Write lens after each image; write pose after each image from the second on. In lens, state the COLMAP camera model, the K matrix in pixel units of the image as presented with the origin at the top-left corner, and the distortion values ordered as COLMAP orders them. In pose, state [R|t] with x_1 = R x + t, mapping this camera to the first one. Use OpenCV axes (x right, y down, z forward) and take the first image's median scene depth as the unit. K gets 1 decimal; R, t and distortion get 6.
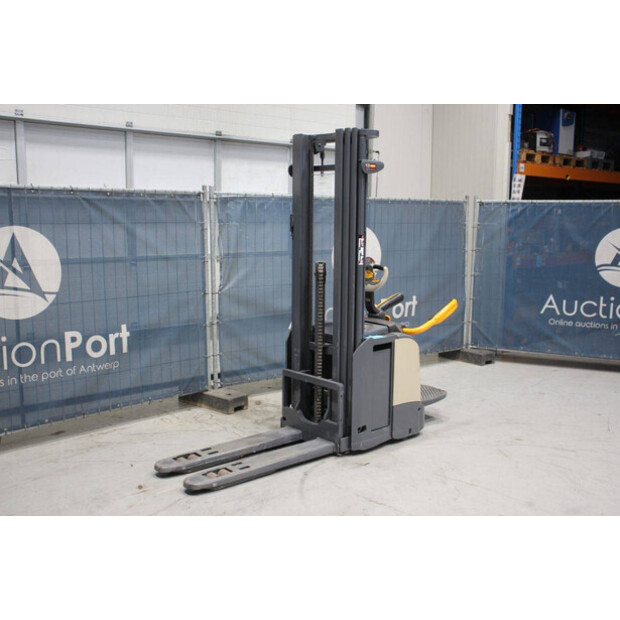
lens RADIAL K [[677.6, 0, 310.0], [0, 677.6, 310.0], [0, 0, 1]] dist [-0.038369, 0.027830]
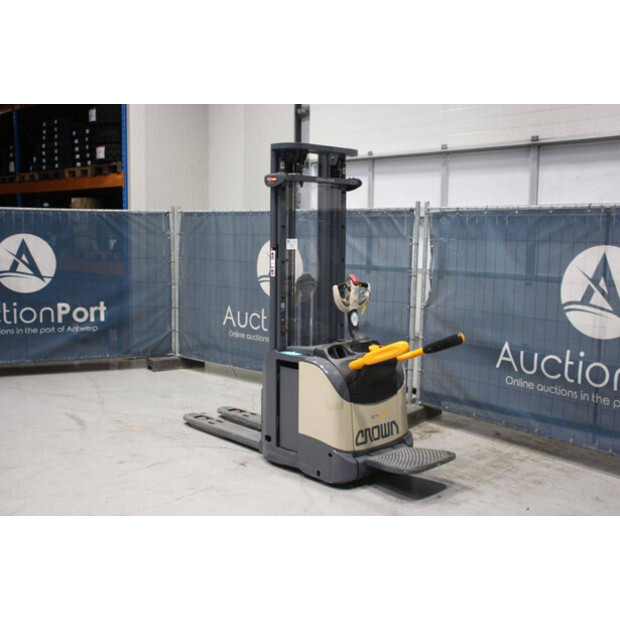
lens RADIAL K [[712.3, 0, 310.0], [0, 712.3, 310.0], [0, 0, 1]] dist [-0.020762, 0.007766]
pose [[0.036407, 0.104145, -0.993896, 1.024072], [-0.147256, 0.984257, 0.097741, -0.115713], [0.988428, 0.142799, 0.051170, 0.897532]]
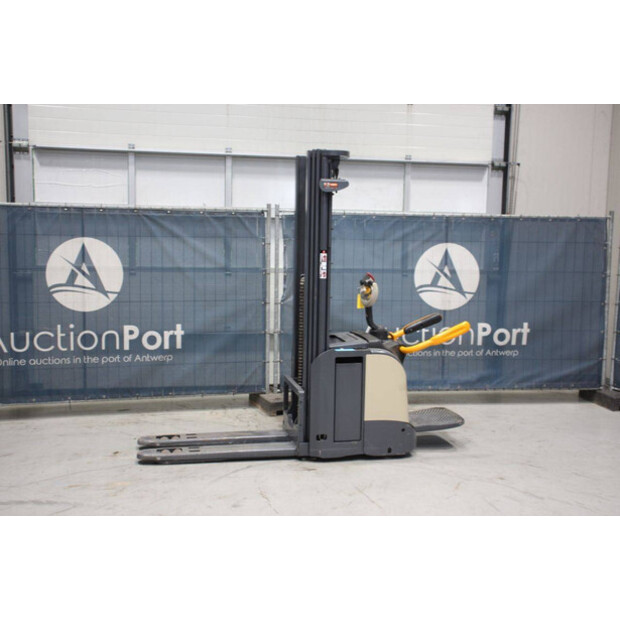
lens RADIAL K [[757.8, 0, 310.0], [0, 757.8, 310.0], [0, 0, 1]] dist [0.002547, 0.019881]
pose [[0.871917, 0.057255, -0.486296, 0.561797], [-0.076556, 0.996867, -0.019894, 0.006135], [0.483633, 0.054575, 0.873568, -0.027899]]
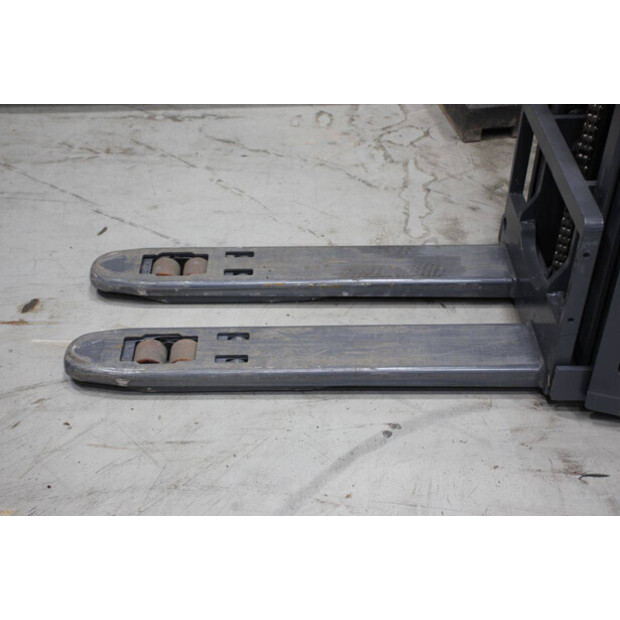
lens RADIAL K [[911.8, 0, 310.0], [0, 911.8, 310.0], [0, 0, 1]] dist [0.093449, 0.013663]
pose [[0.760400, 0.394416, -0.515973, 0.156853], [-0.087992, 0.849712, 0.519854, -0.049077], [0.643467, -0.349895, 0.680826, 0.569888]]
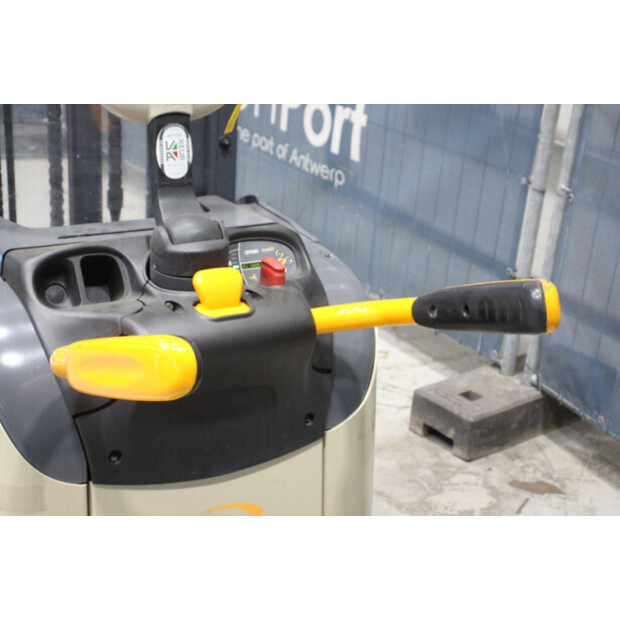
lens RADIAL K [[1136.0, 0, 310.0], [0, 1136.0, 310.0], [0, 0, 1]] dist [0.190421, 0.051577]
pose [[-0.200318, 0.343902, -0.917390, 0.456062], [-0.199517, 0.902428, 0.381859, -0.129480], [0.959201, 0.259528, -0.112158, 1.107505]]
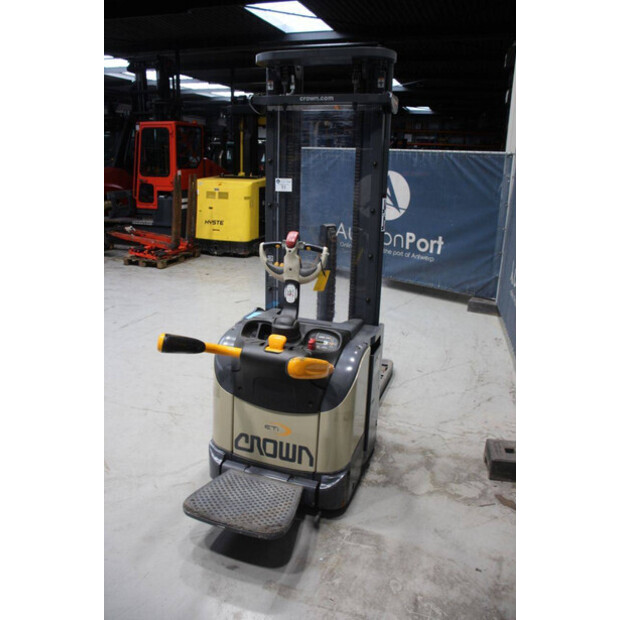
lens RADIAL K [[509.3, 0, 310.0], [0, 509.3, 310.0], [0, 0, 1]] dist [-0.171019, 0.155439]
pose [[-0.877599, 0.108571, -0.466938, 0.302995], [-0.097564, 0.913183, 0.395700, -0.200210], [0.469362, 0.392823, -0.790816, 1.404935]]
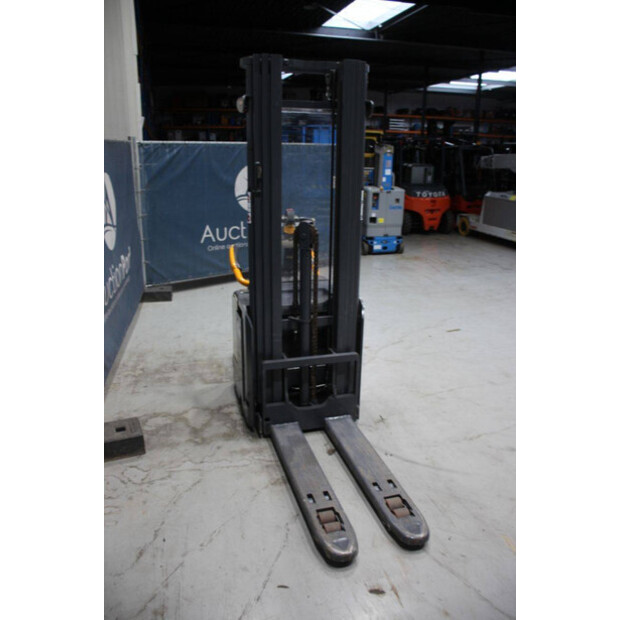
lens RADIAL K [[509.3, 0, 310.0], [0, 509.3, 310.0], [0, 0, 1]] dist [-0.171019, 0.155439]
pose [[0.425132, -0.273101, 0.862948, -0.504871], [0.113885, 0.961958, 0.248329, -0.112365], [-0.897938, -0.007295, 0.440061, 0.679872]]
